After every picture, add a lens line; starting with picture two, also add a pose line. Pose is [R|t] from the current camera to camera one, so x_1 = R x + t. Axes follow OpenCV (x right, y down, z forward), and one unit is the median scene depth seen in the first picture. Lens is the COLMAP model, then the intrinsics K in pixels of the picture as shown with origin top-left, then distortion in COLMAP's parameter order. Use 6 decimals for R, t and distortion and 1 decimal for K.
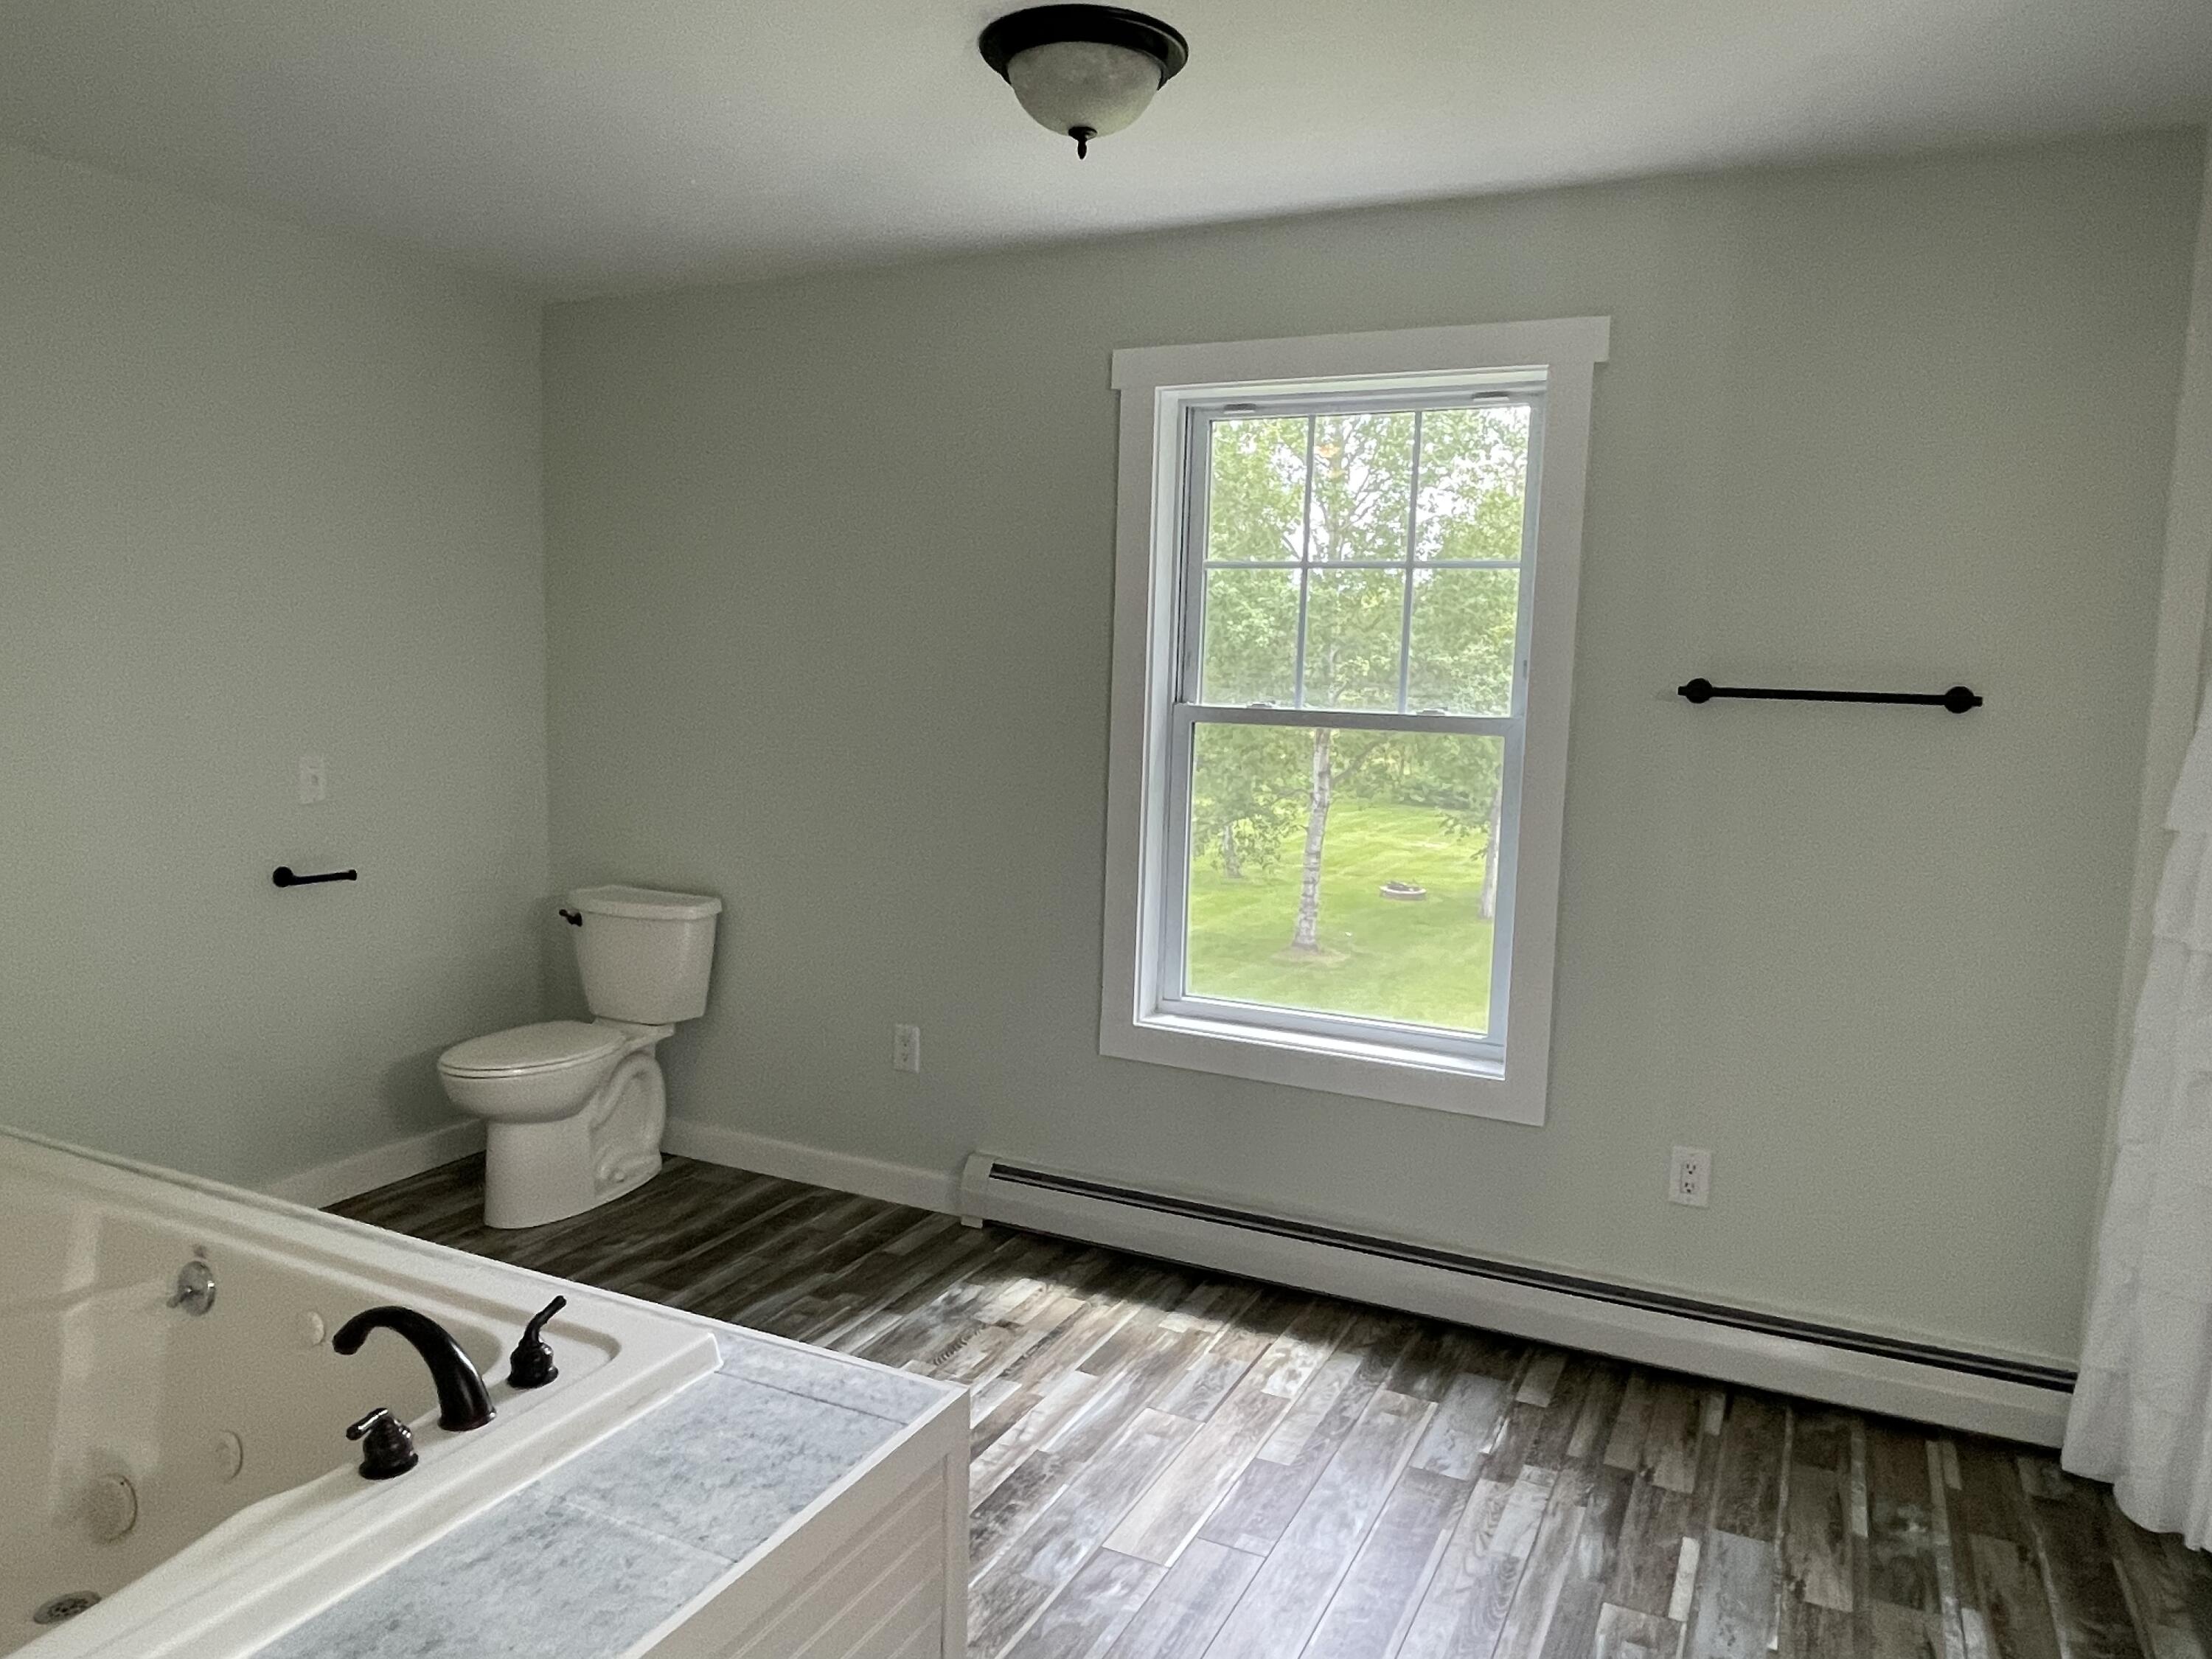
lens RADIAL K [[1520.0, 0, 1118.8], [0, 1520.0, 836.9], [0, 0, 1]] dist [-0.004698, 0.006969]
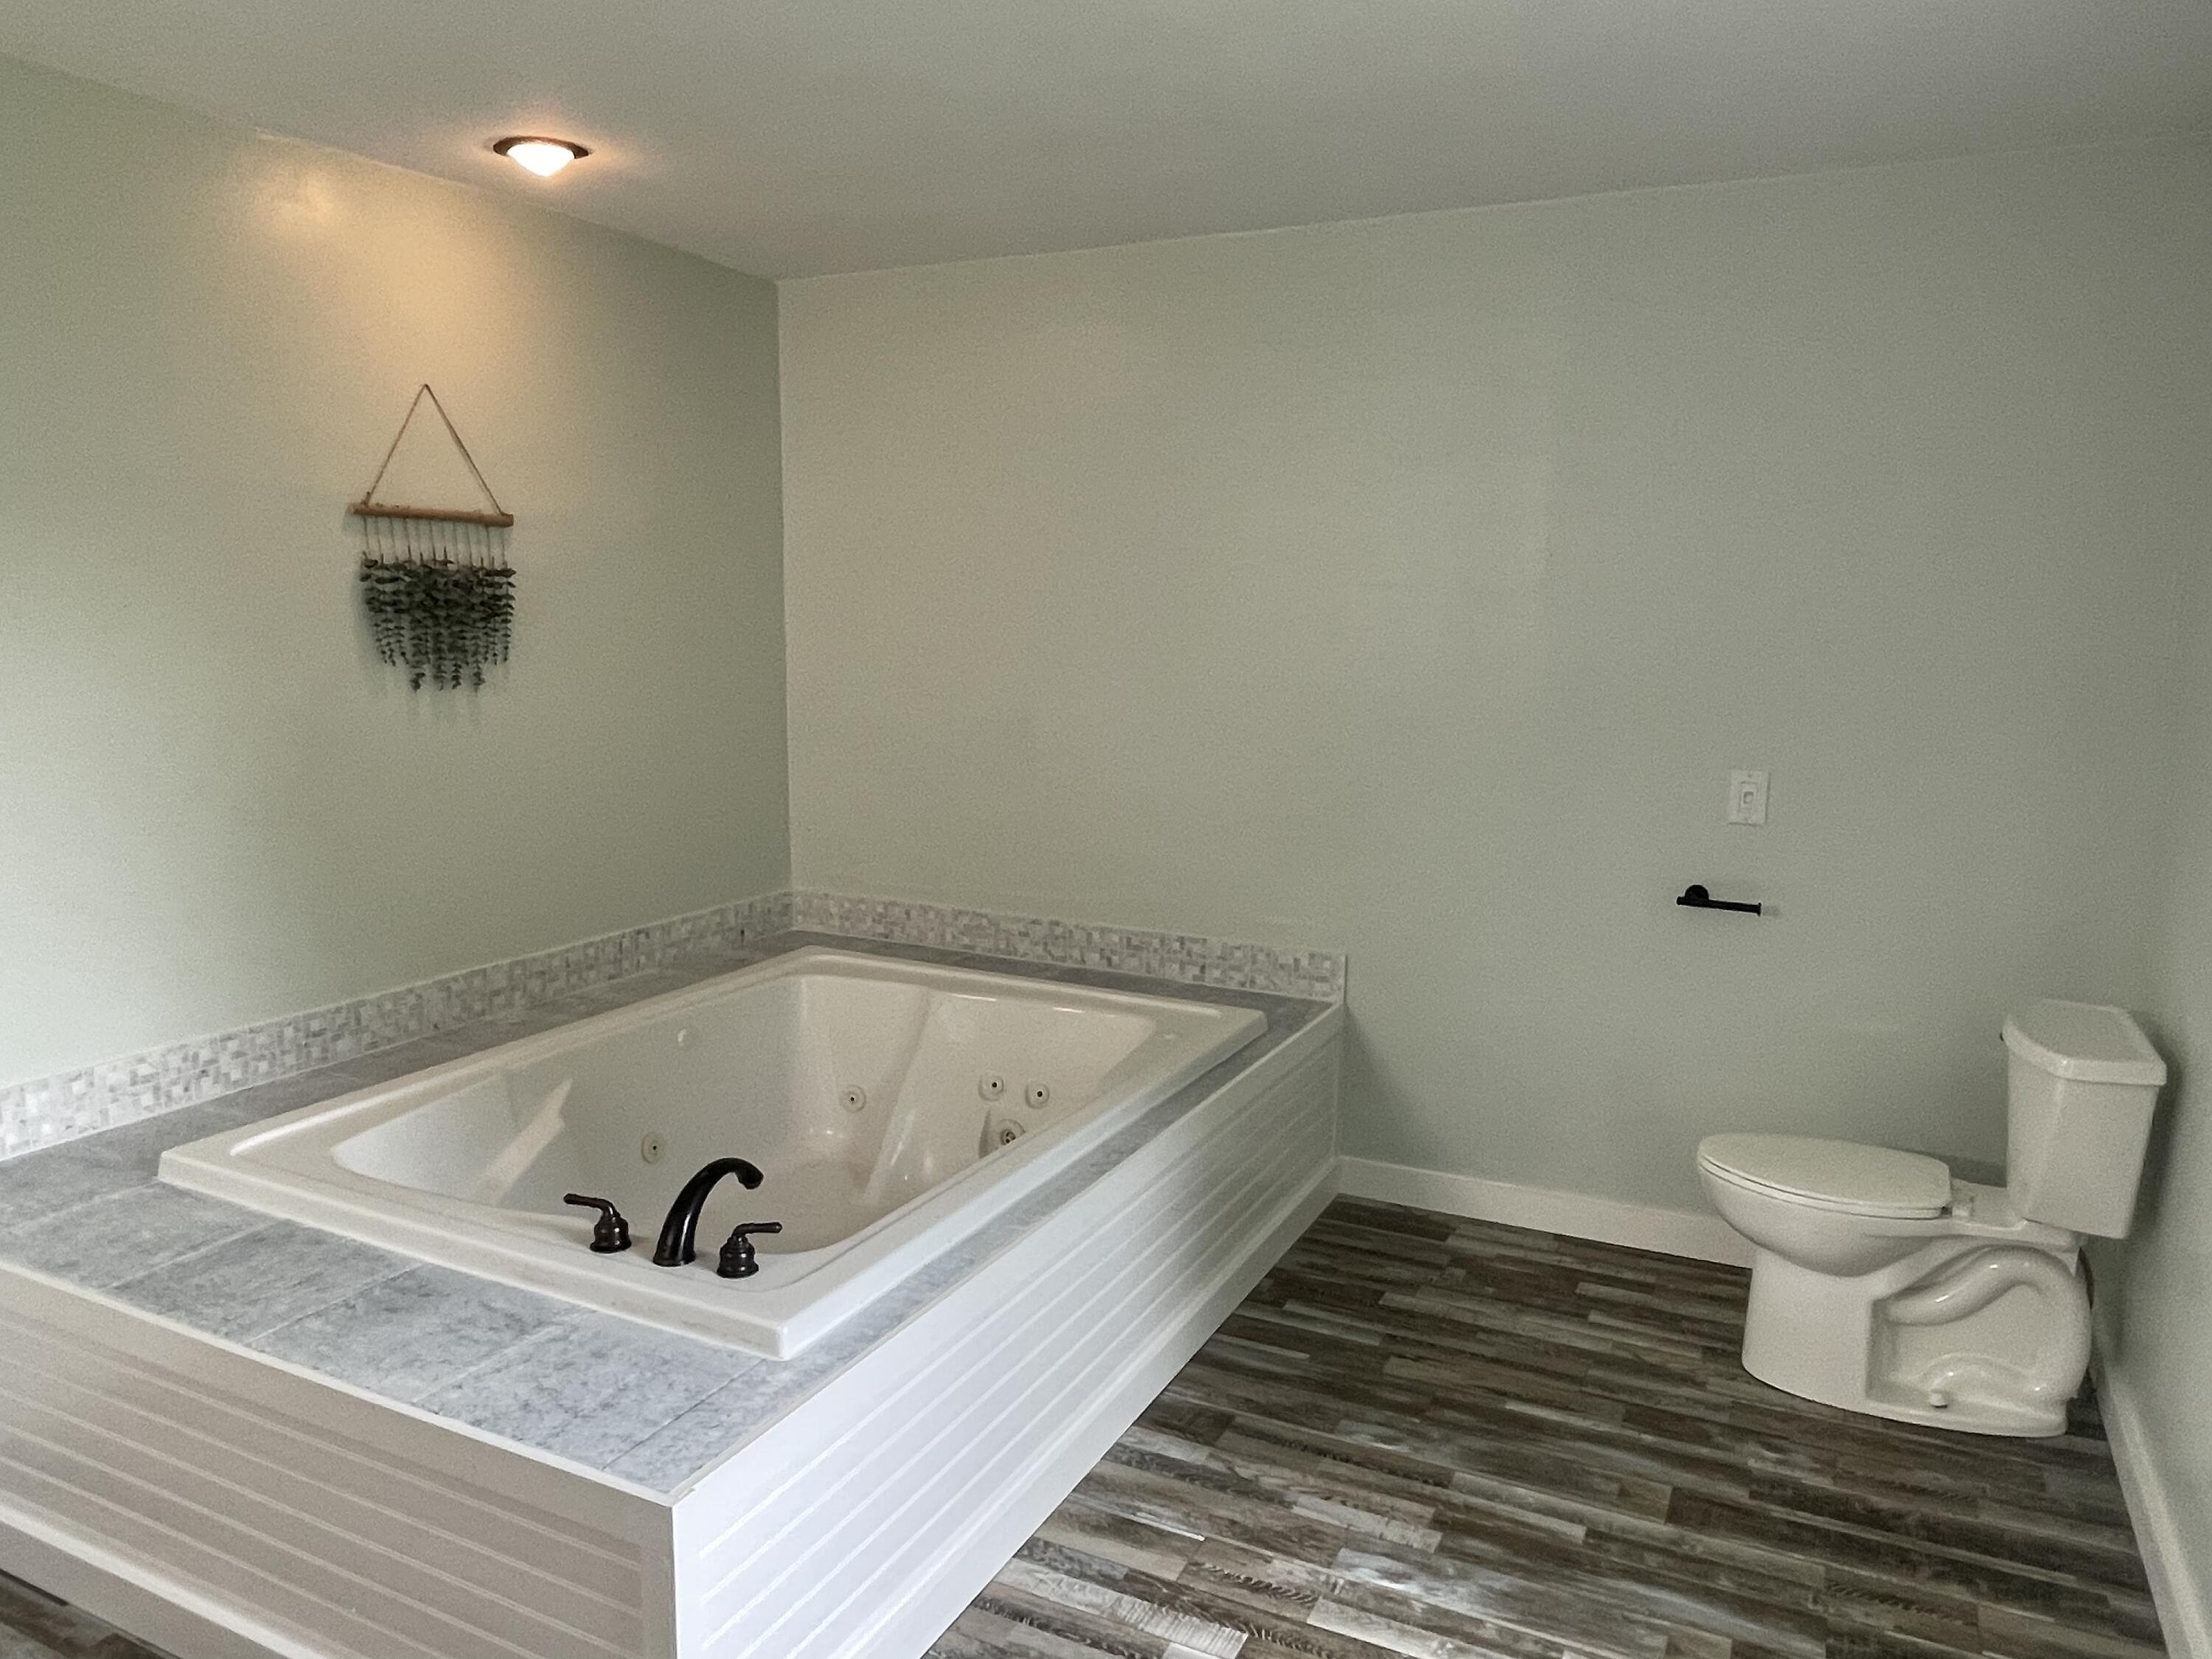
lens RADIAL K [[1520.0, 0, 1119.1], [0, 1520.0, 824.8], [0, 0, 1]] dist [-0.004698, 0.006969]
pose [[-0.018603, 0.110911, -0.993656, 0.568449], [-0.123988, 0.985901, 0.112366, -0.116659], [0.992109, 0.125291, -0.004589, 0.969762]]
